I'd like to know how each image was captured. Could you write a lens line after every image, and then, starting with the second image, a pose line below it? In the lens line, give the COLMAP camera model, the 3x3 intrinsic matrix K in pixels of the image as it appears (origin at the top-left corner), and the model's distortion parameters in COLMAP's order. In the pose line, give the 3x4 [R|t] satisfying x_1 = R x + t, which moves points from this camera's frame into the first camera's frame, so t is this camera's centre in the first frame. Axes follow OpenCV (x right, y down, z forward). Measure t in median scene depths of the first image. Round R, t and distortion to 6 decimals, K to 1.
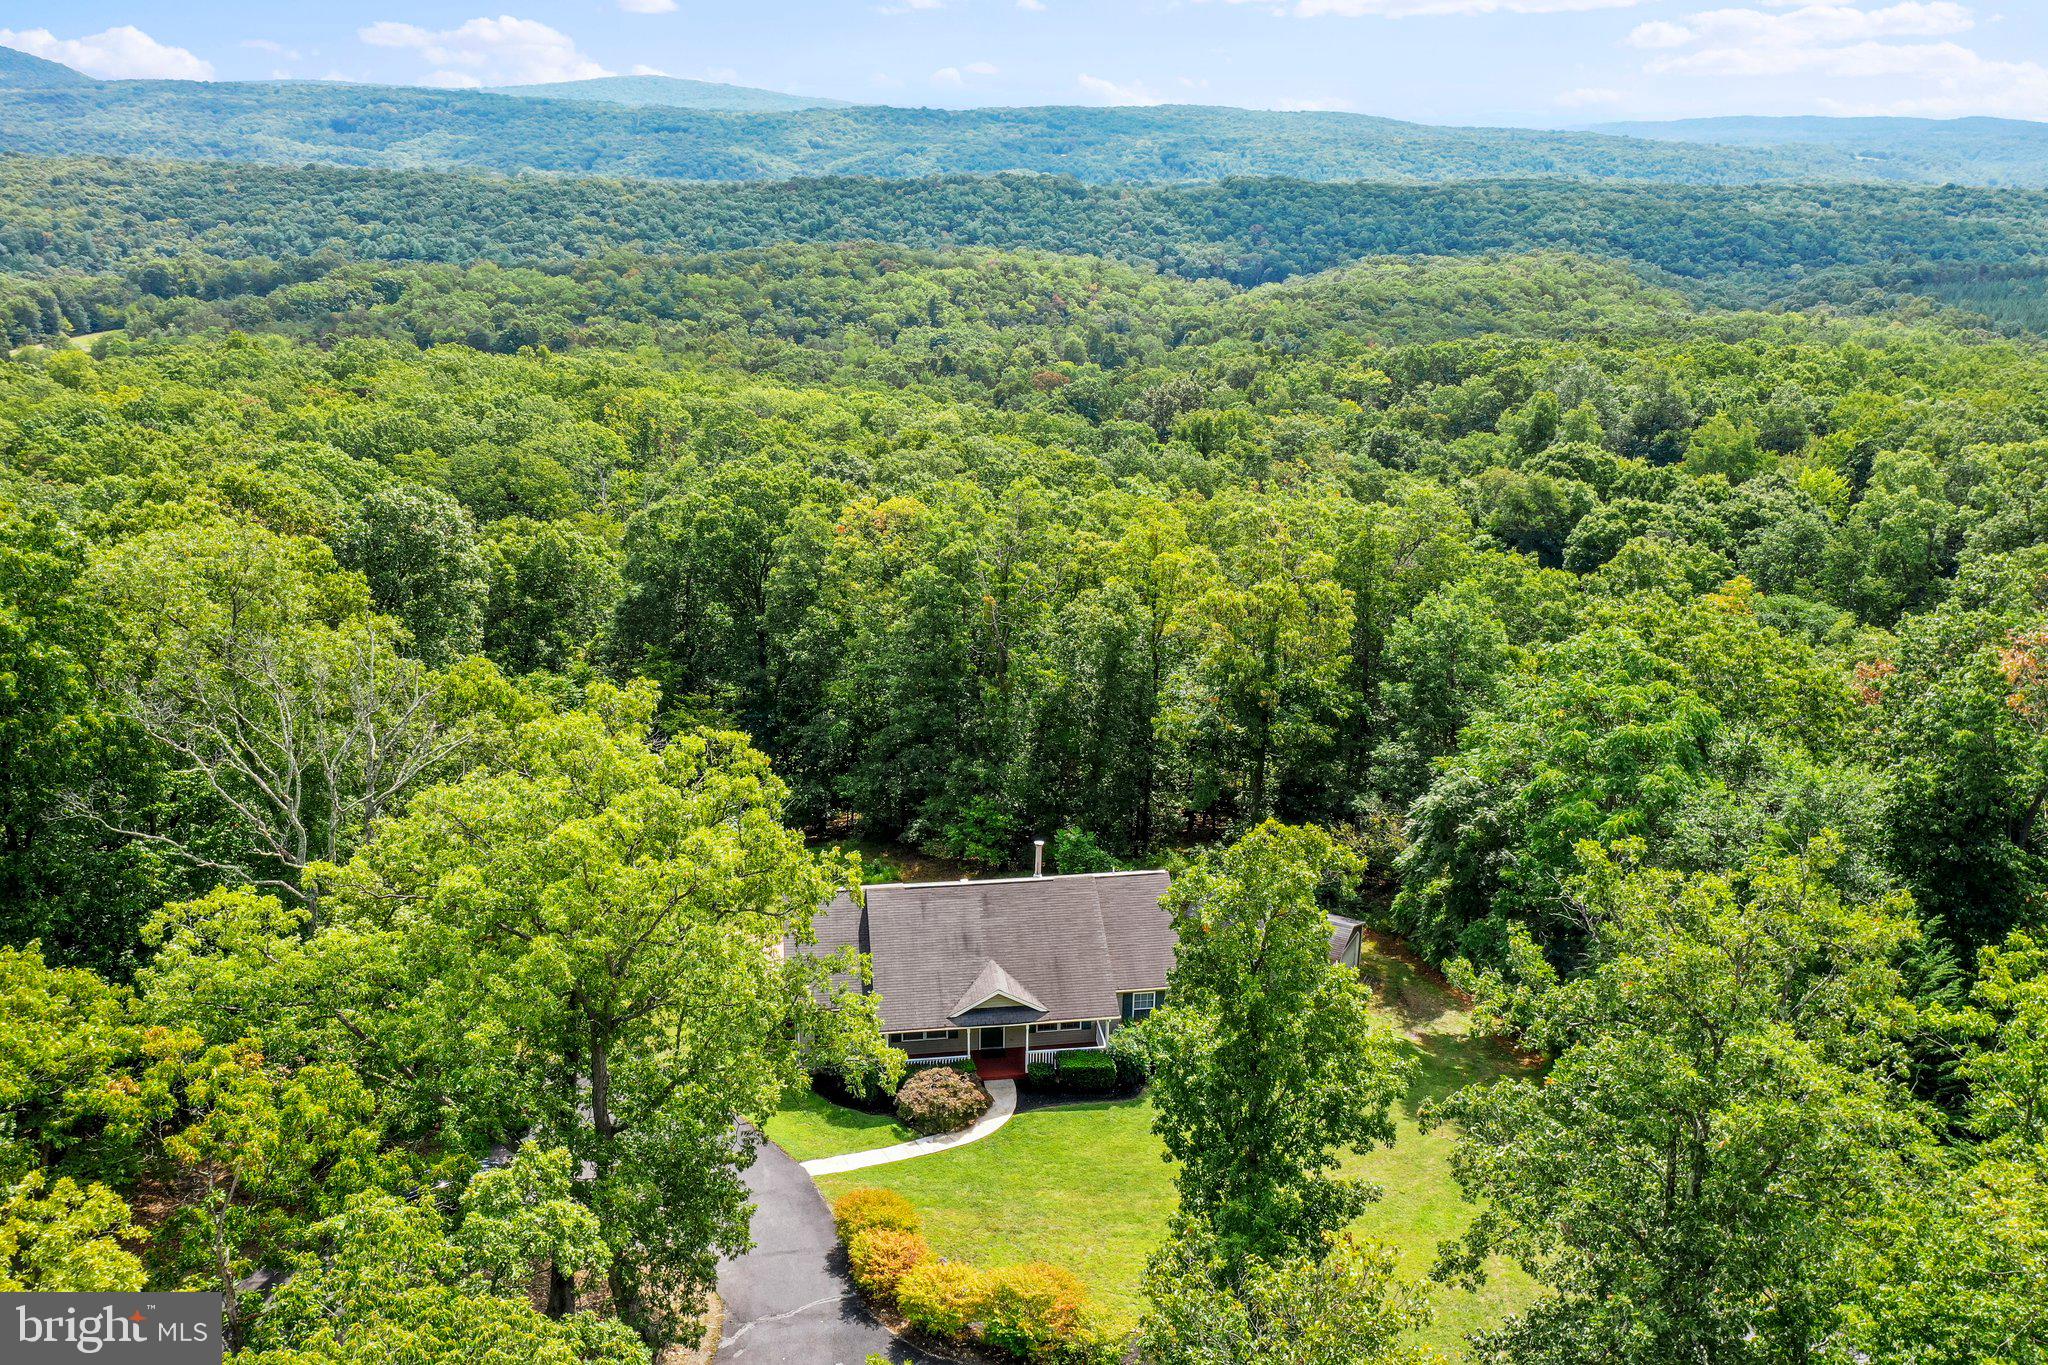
lens RADIAL K [[1601.0, 0, 1014.2], [0, 1601.0, 664.1], [0, 0, 1]] dist [-0.014434, 0.004142]
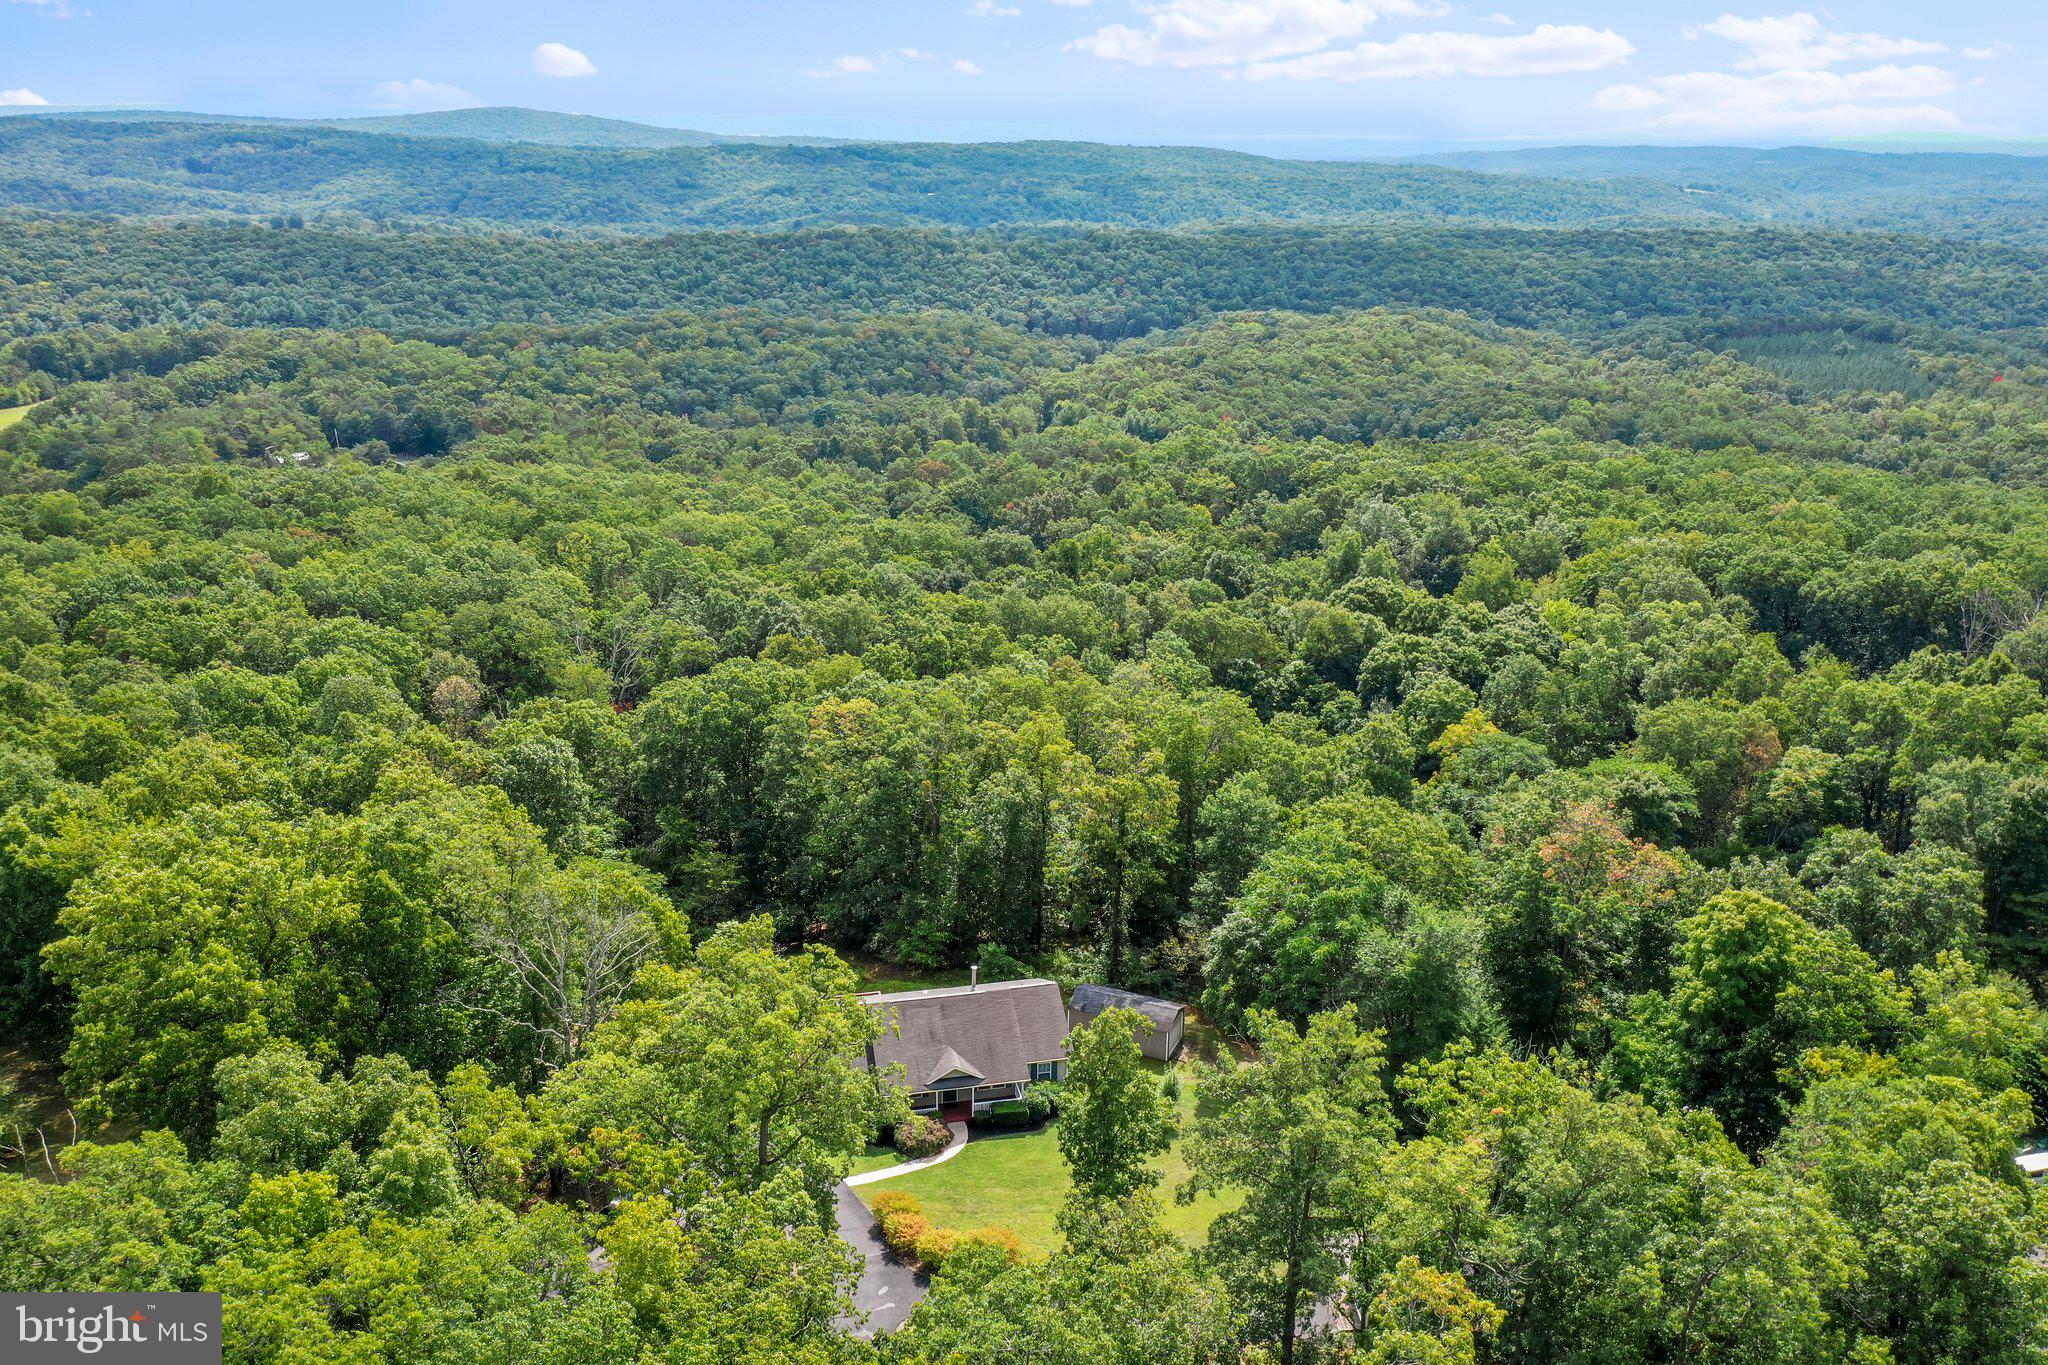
lens RADIAL K [[1601.0, 0, 1014.2], [0, 1601.0, 664.1], [0, 0, 1]] dist [-0.014434, 0.004142]
pose [[0.996732, -0.024645, 0.076922, -0.019808], [0.025704, 0.999587, -0.012819, -0.055179], [-0.076575, 0.014754, 0.996955, -0.189857]]
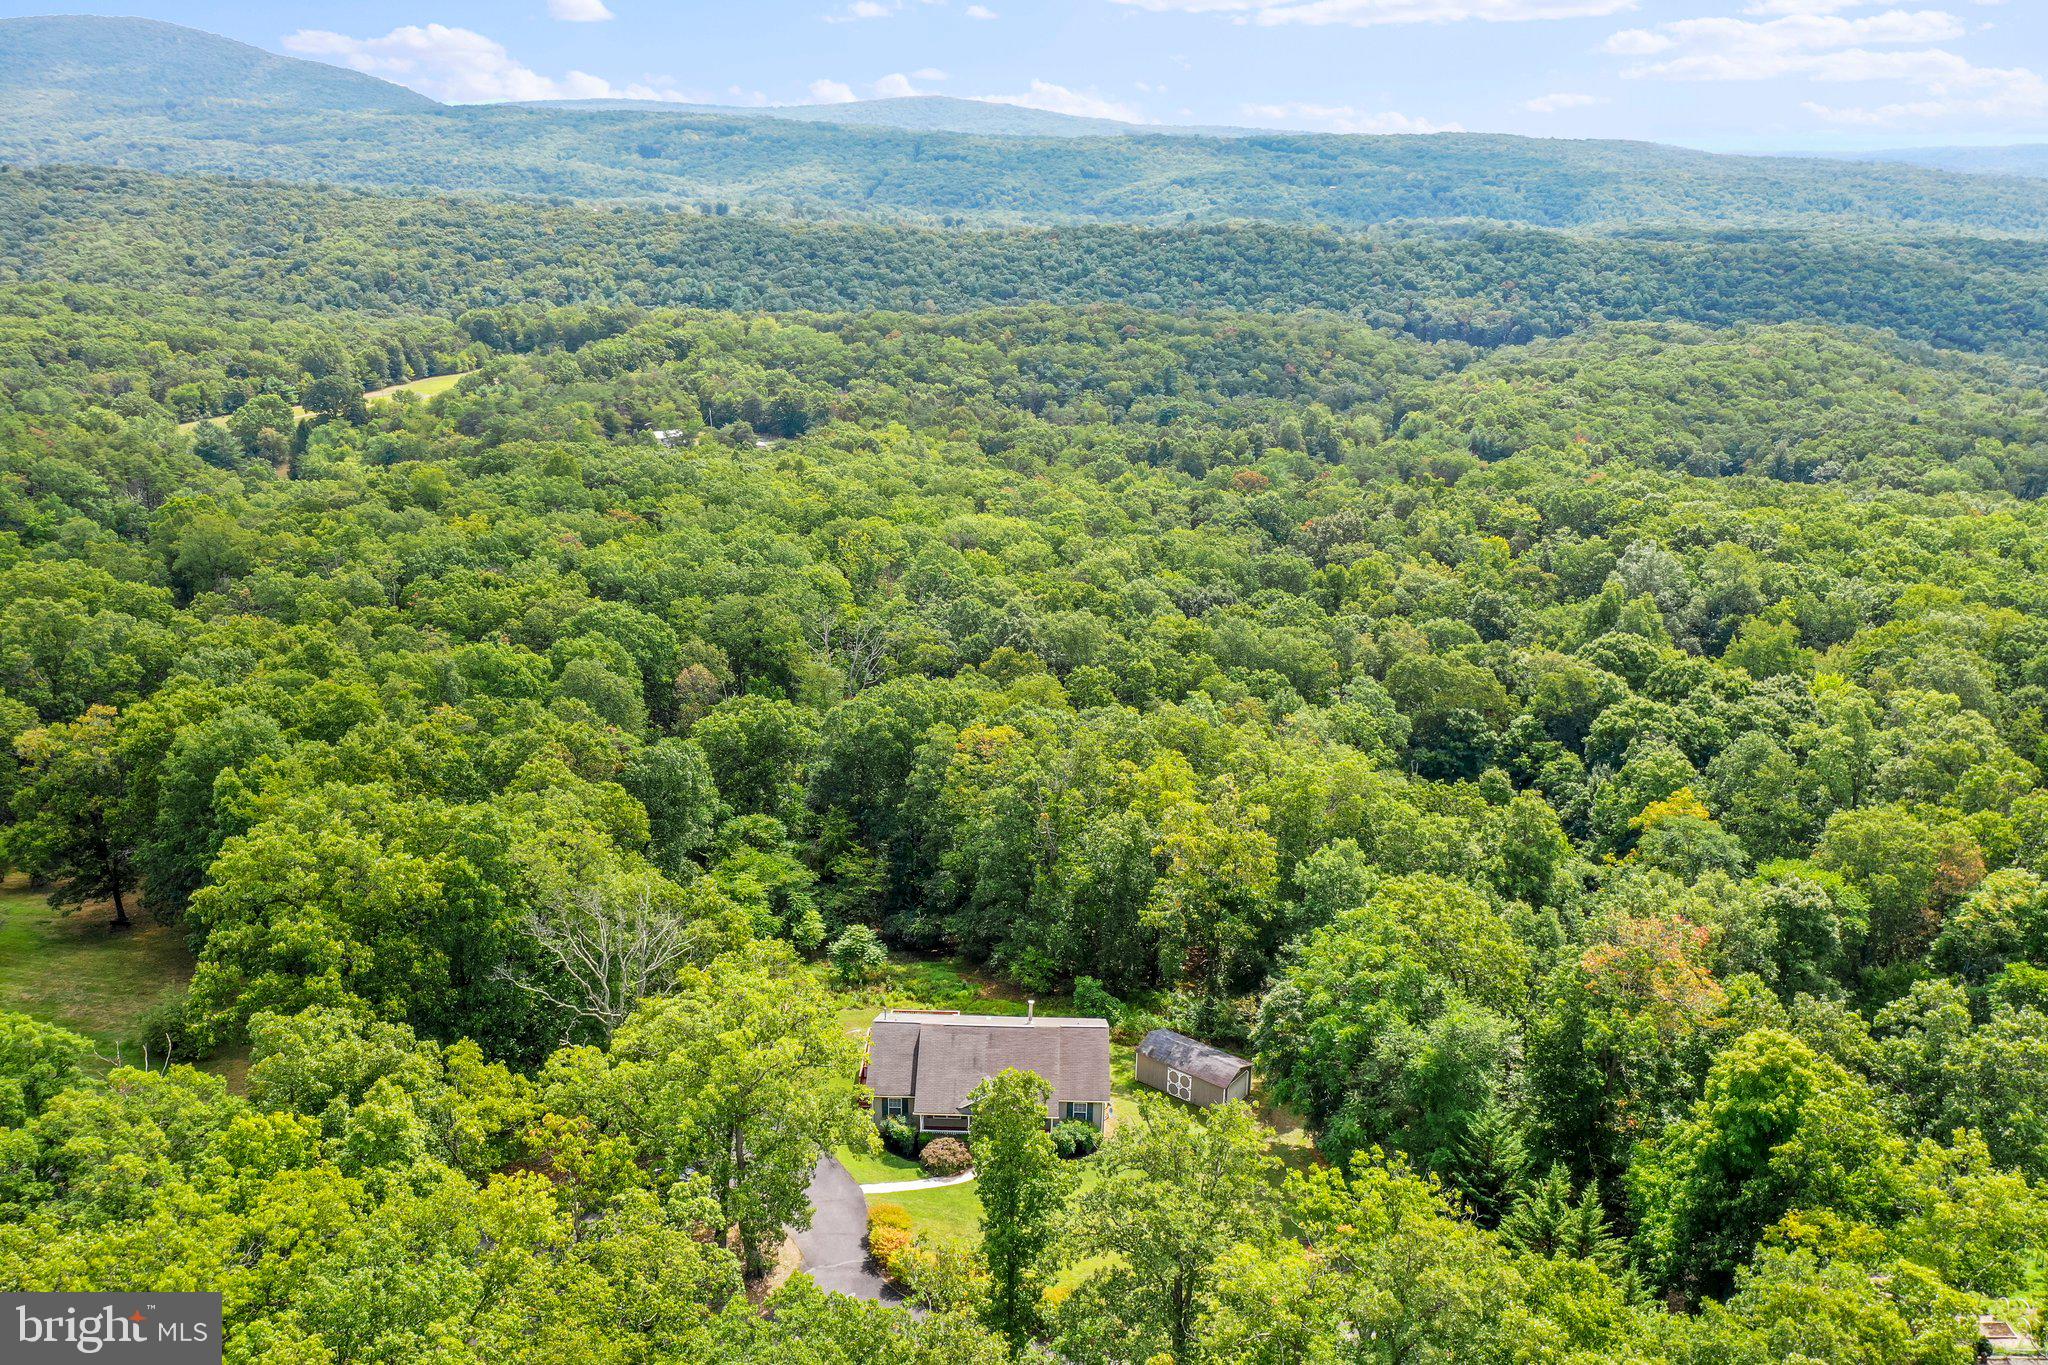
lens RADIAL K [[1601.0, 0, 1014.2], [0, 1601.0, 664.1], [0, 0, 1]] dist [-0.014434, 0.004142]
pose [[0.986286, 0.056798, -0.154963, 0.078348], [-0.057843, 0.998323, -0.002244, -0.076693], [0.154575, 0.011177, 0.987918, -0.207271]]
